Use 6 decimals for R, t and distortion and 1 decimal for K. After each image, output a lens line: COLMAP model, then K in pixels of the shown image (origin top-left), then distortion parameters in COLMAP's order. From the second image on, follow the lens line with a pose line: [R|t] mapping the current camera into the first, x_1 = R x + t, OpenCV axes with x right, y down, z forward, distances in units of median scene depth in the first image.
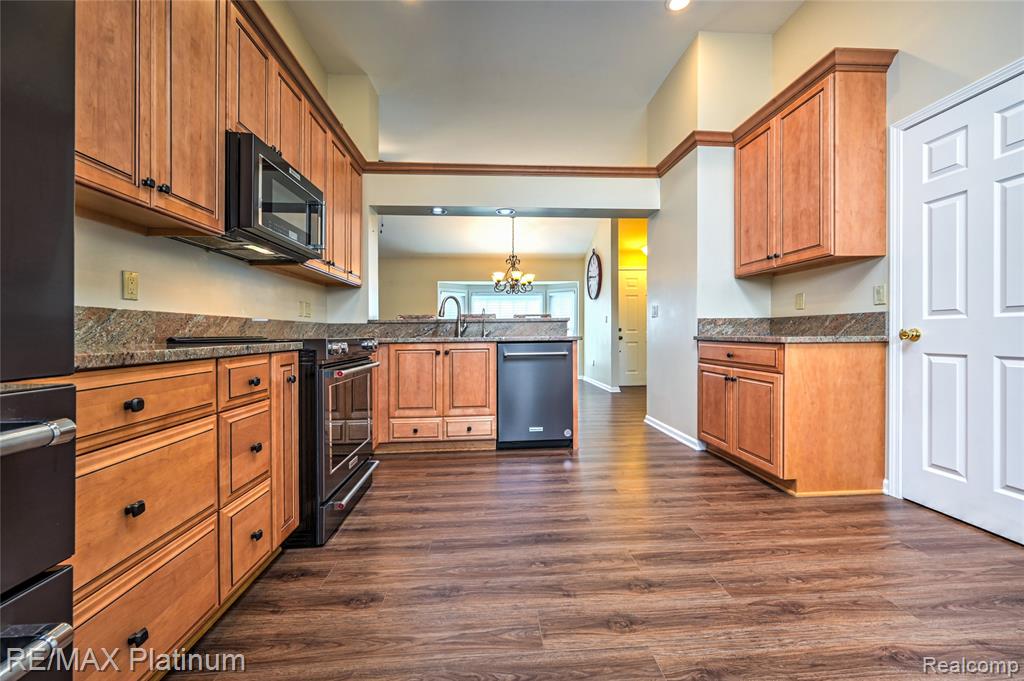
lens RADIAL K [[410.2, 0, 518.4], [0, 410.2, 334.0], [0, 0, 1]] dist [-0.000853, -0.000070]
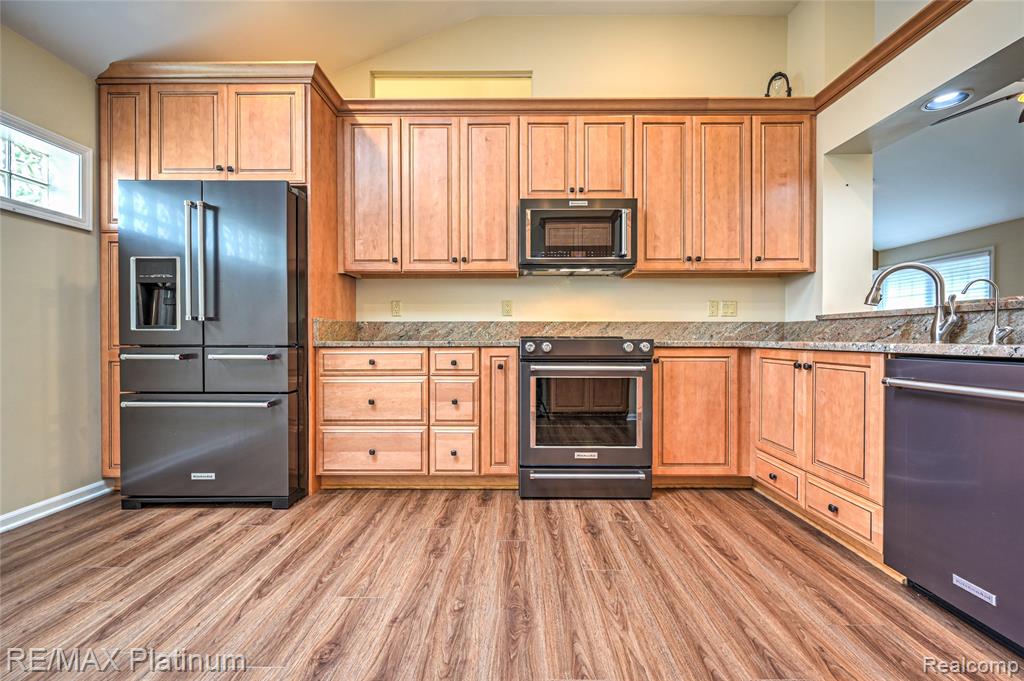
lens RADIAL K [[413.2, 0, 513.3], [0, 413.2, 338.4], [0, 0, 1]] dist [-0.001395, -0.000074]
pose [[-0.088645, 0.012642, -0.995983, 0.720293], [-0.001434, 0.999917, 0.012820, -0.005757], [0.996062, 0.002565, -0.088619, 0.960138]]
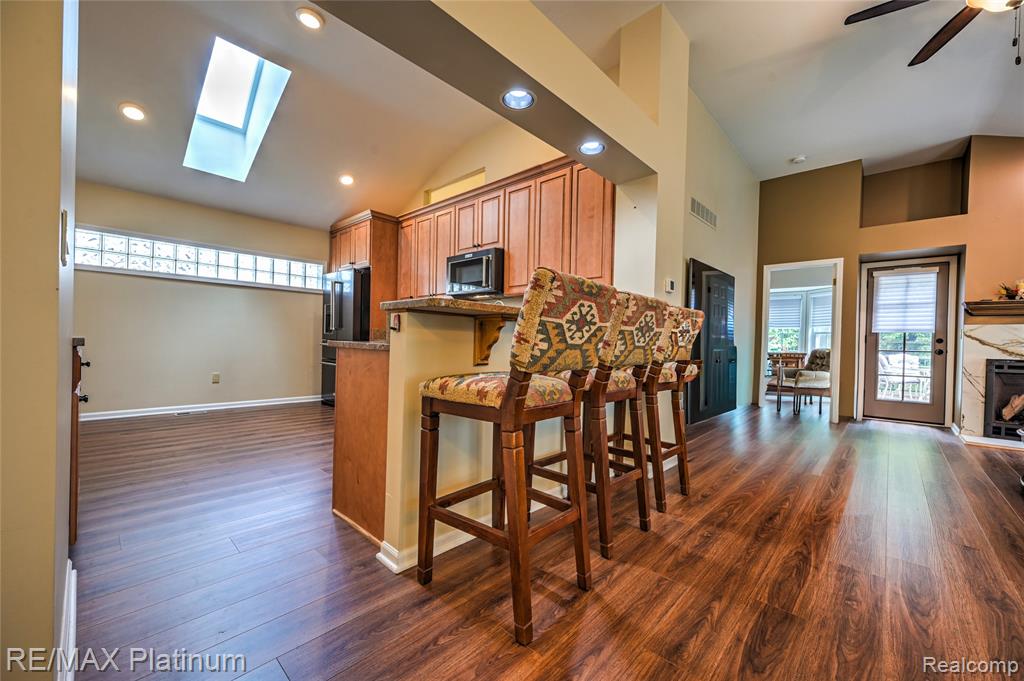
lens RADIAL K [[399.7, 0, 516.0], [0, 399.7, 345.6], [0, 0, 1]] dist [-0.001963, -0.000252]
pose [[-0.738001, -0.005099, -0.674780, 0.589323], [-0.021906, 0.999625, 0.016405, -0.000468], [0.674444, 0.026889, -0.737836, 2.608200]]
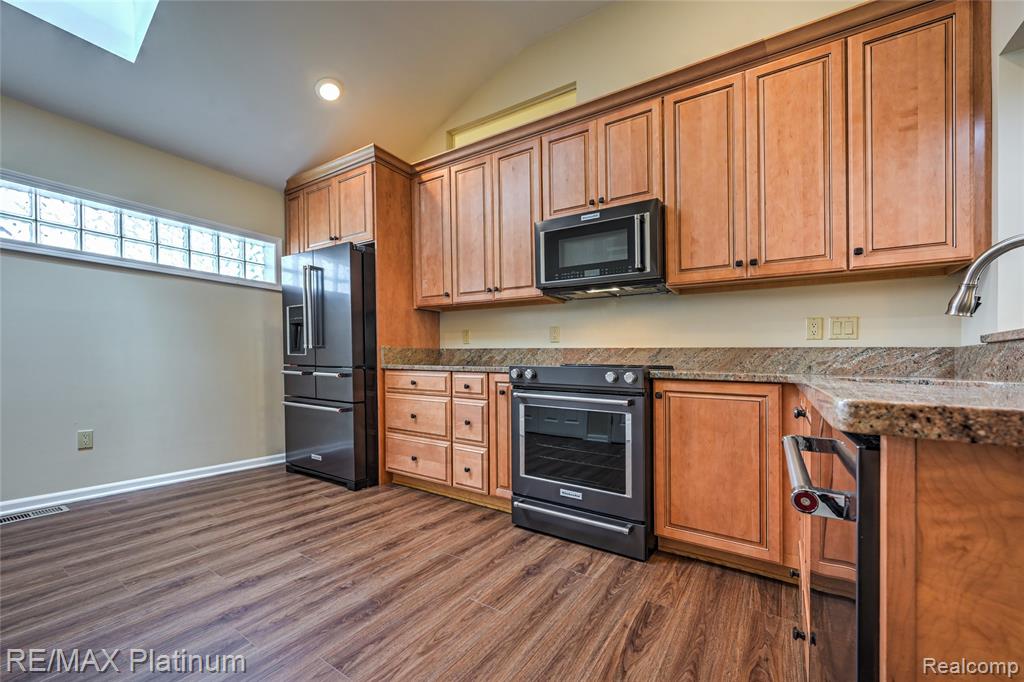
lens RADIAL K [[416.6, 0, 505.7], [0, 416.6, 368.1], [0, 0, 1]] dist [-0.001424, -0.000200]
pose [[-0.622917, 0.011146, -0.782208, 0.494426], [-0.012653, 0.999624, 0.024320, -0.010195], [0.782185, 0.025047, -0.622542, 1.573470]]
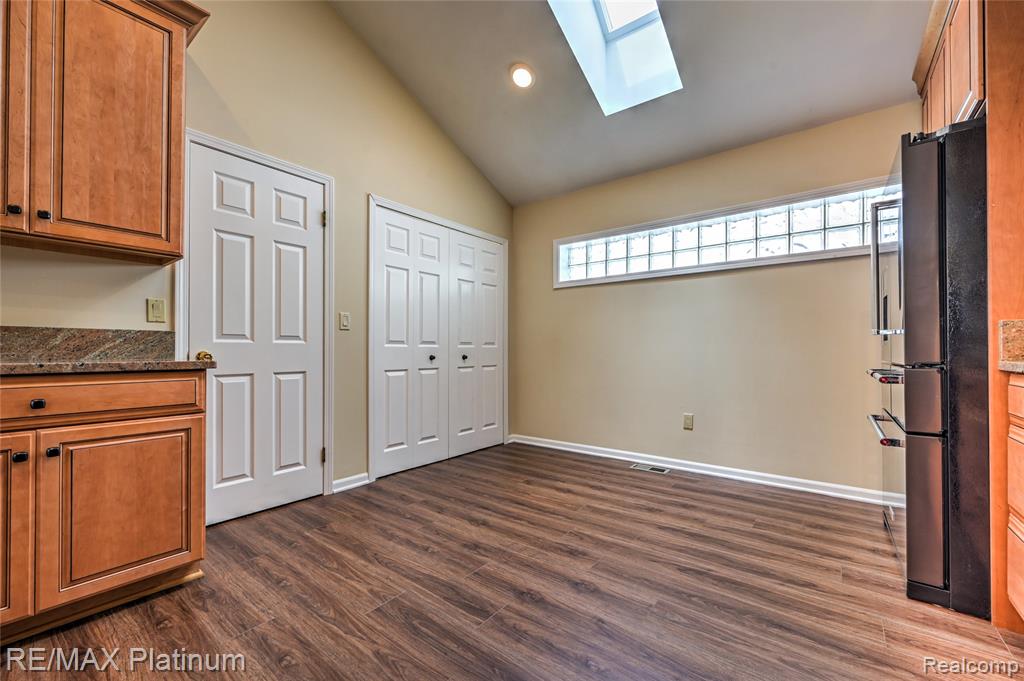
lens RADIAL K [[411.2, 0, 516.4], [0, 411.2, 351.0], [0, 0, 1]] dist [0.000546, 0.000019]
pose [[-0.741714, 0.009738, 0.670646, -0.281978], [0.008655, 0.999950, -0.004948, -0.002199], [-0.670661, 0.002134, -0.741761, 1.326690]]
